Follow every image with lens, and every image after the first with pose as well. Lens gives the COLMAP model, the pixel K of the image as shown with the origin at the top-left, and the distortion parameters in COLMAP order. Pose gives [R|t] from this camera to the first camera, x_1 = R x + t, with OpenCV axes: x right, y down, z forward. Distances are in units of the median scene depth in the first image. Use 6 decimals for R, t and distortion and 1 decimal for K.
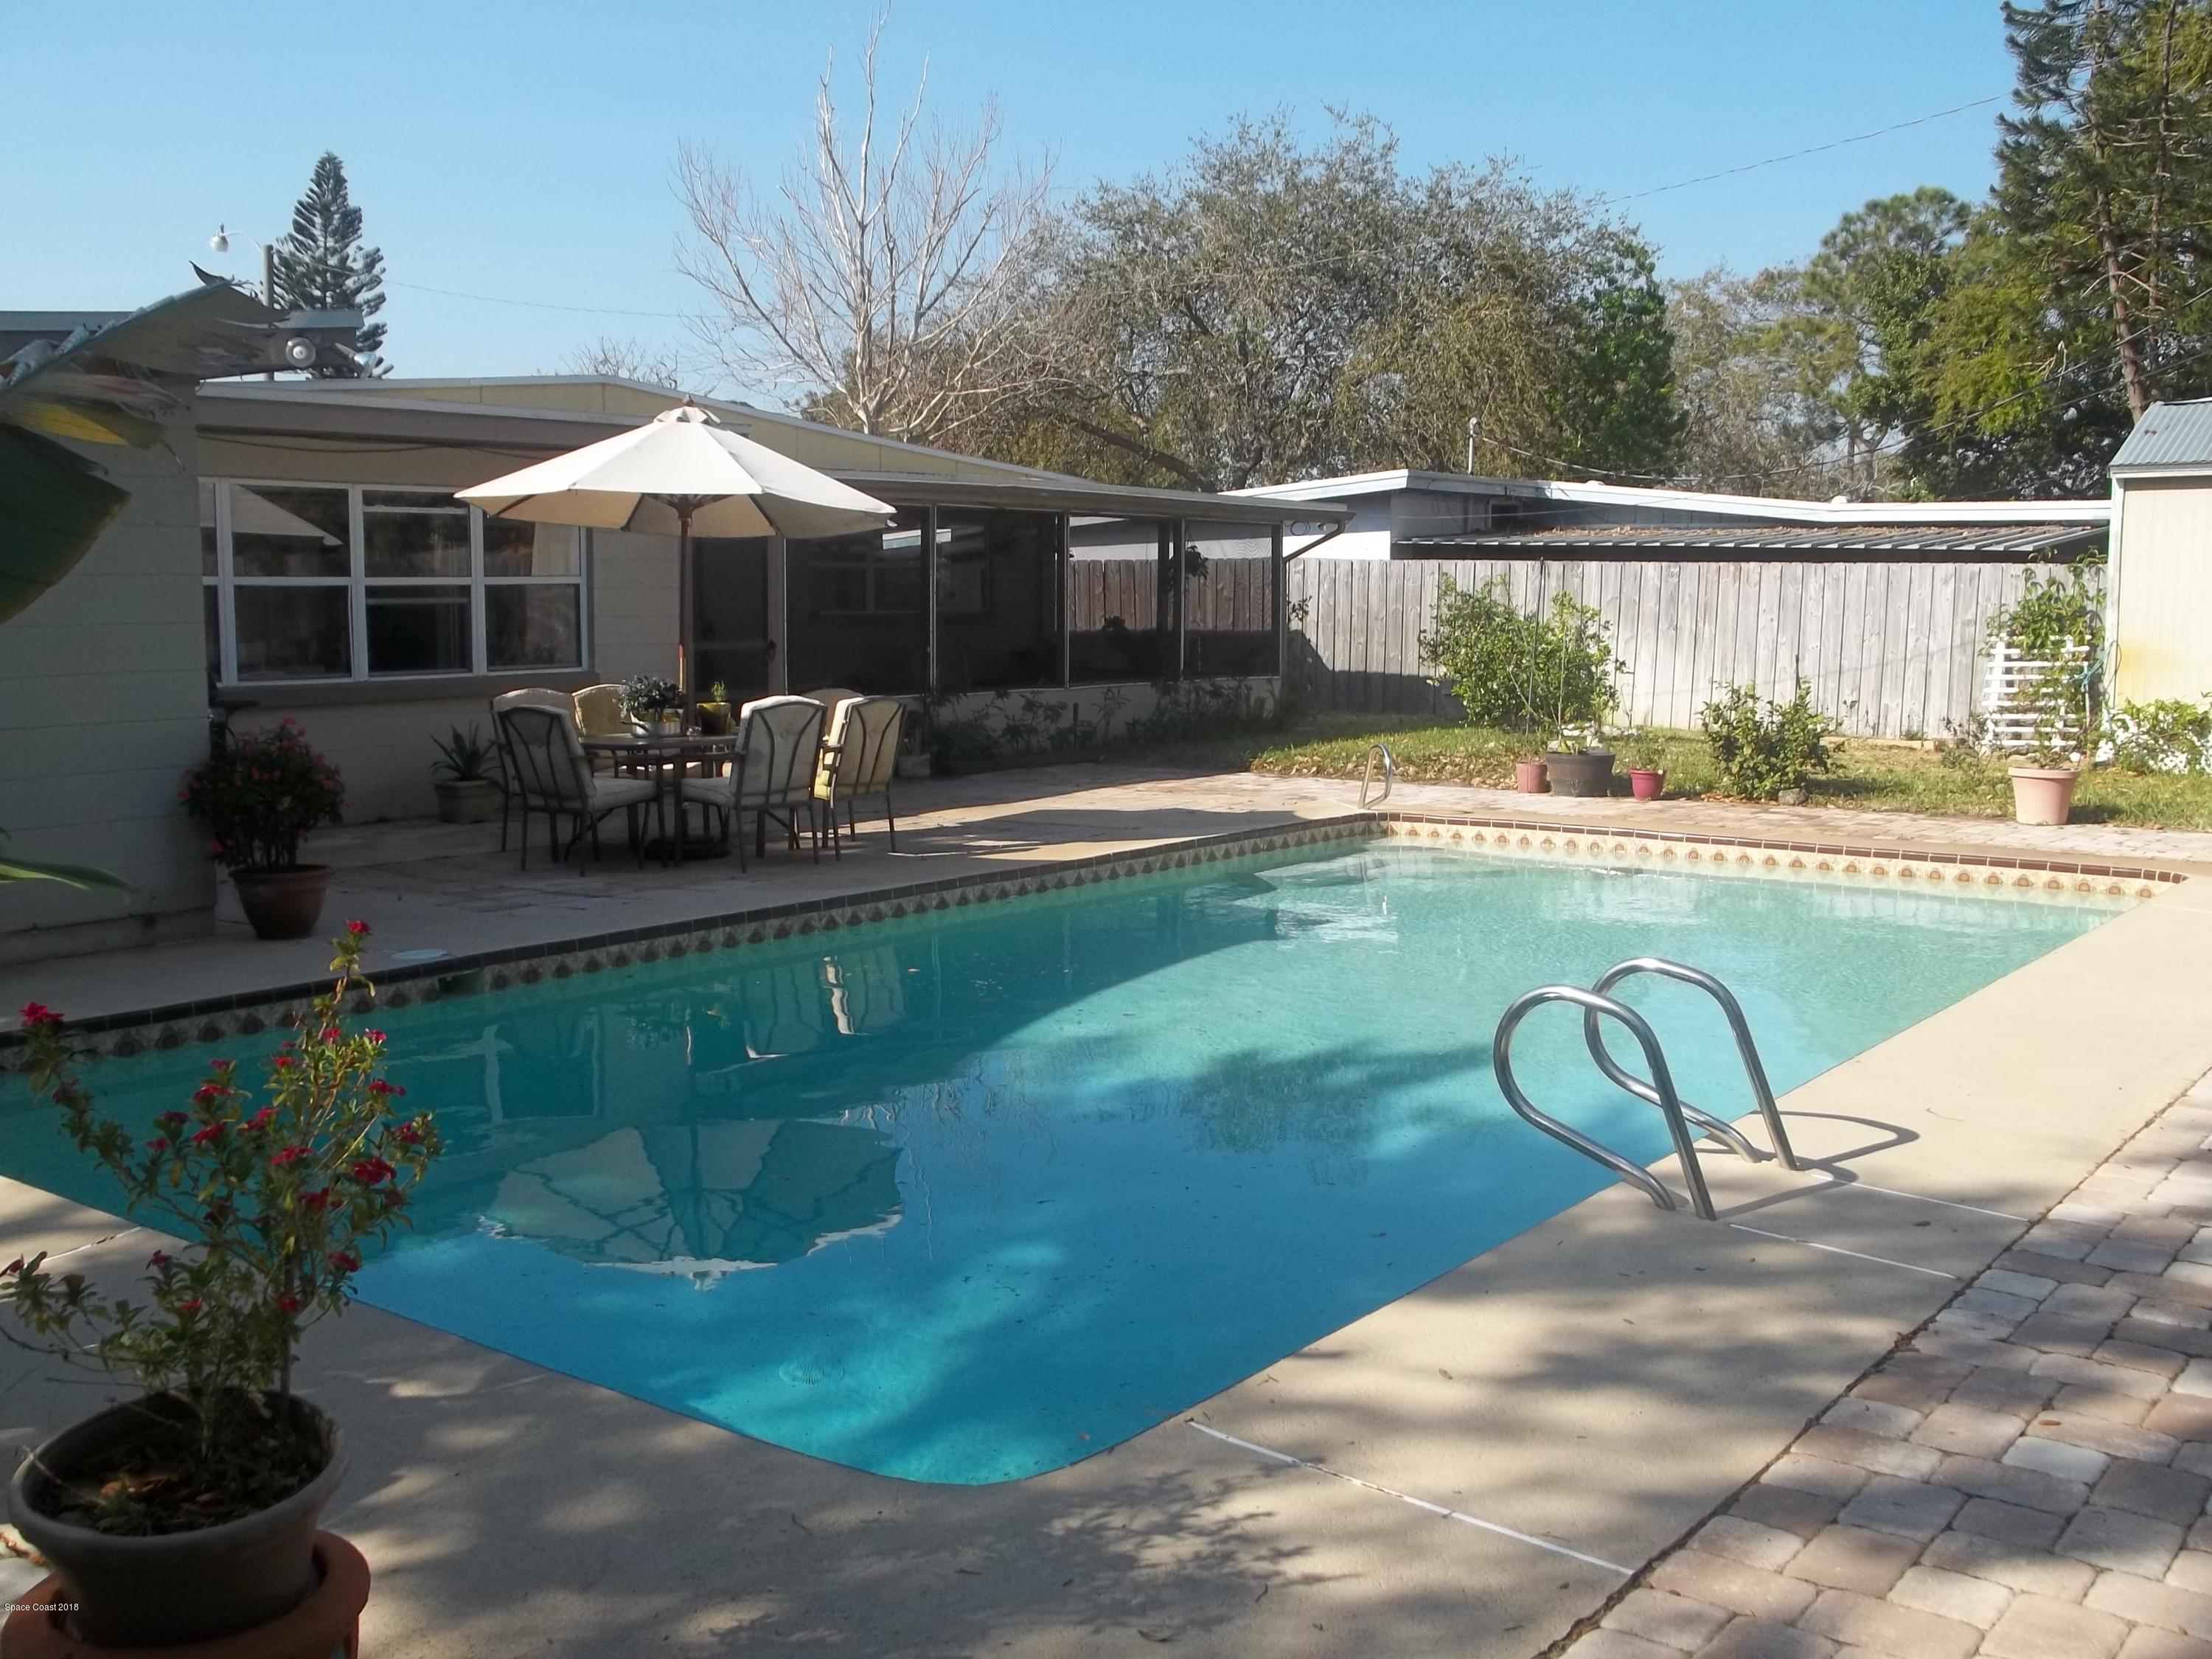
lens RADIAL K [[2165.9, 0, 1105.0], [0, 2165.9, 830.2], [0, 0, 1]] dist [0.037437, 0.000000]
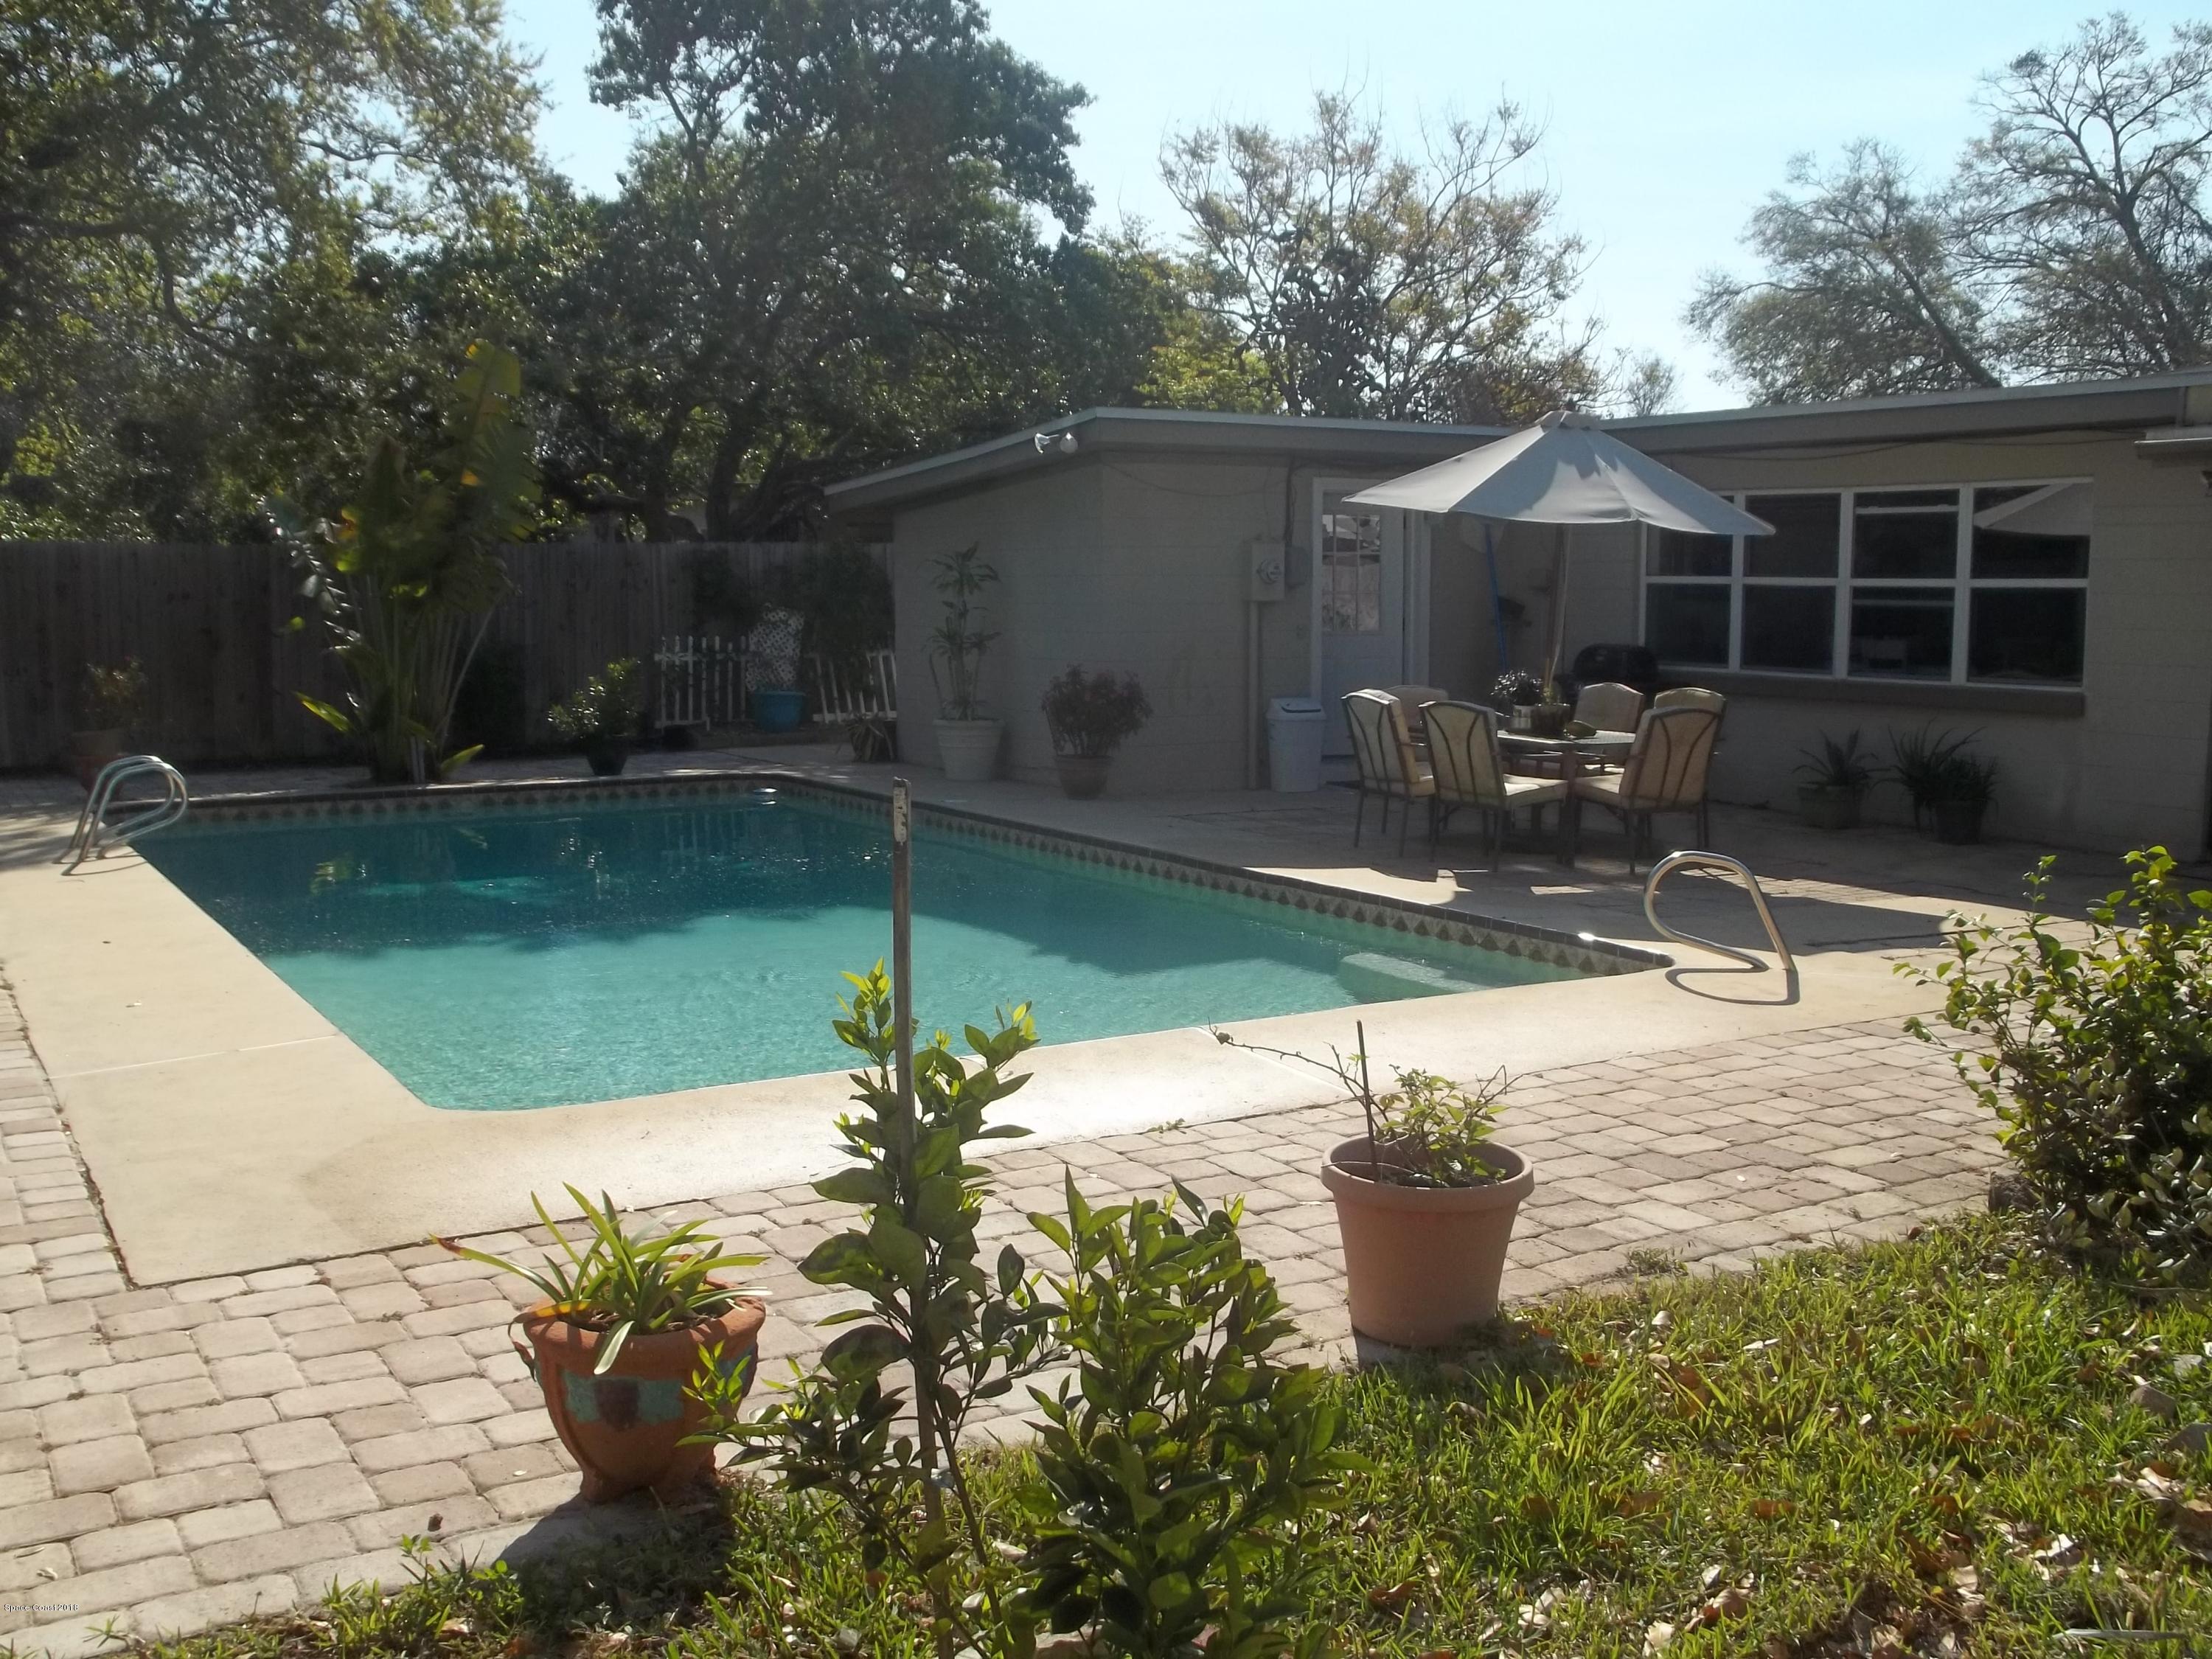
lens RADIAL K [[2165.9, 0, 1105.5], [0, 2165.9, 830.5], [0, 0, 1]] dist [0.037437, 0.000000]
pose [[-0.358236, 0.112928, -0.926776, 0.737263], [-0.115497, 0.979673, 0.164018, -0.127352], [0.926460, 0.165797, -0.337911, 1.039762]]
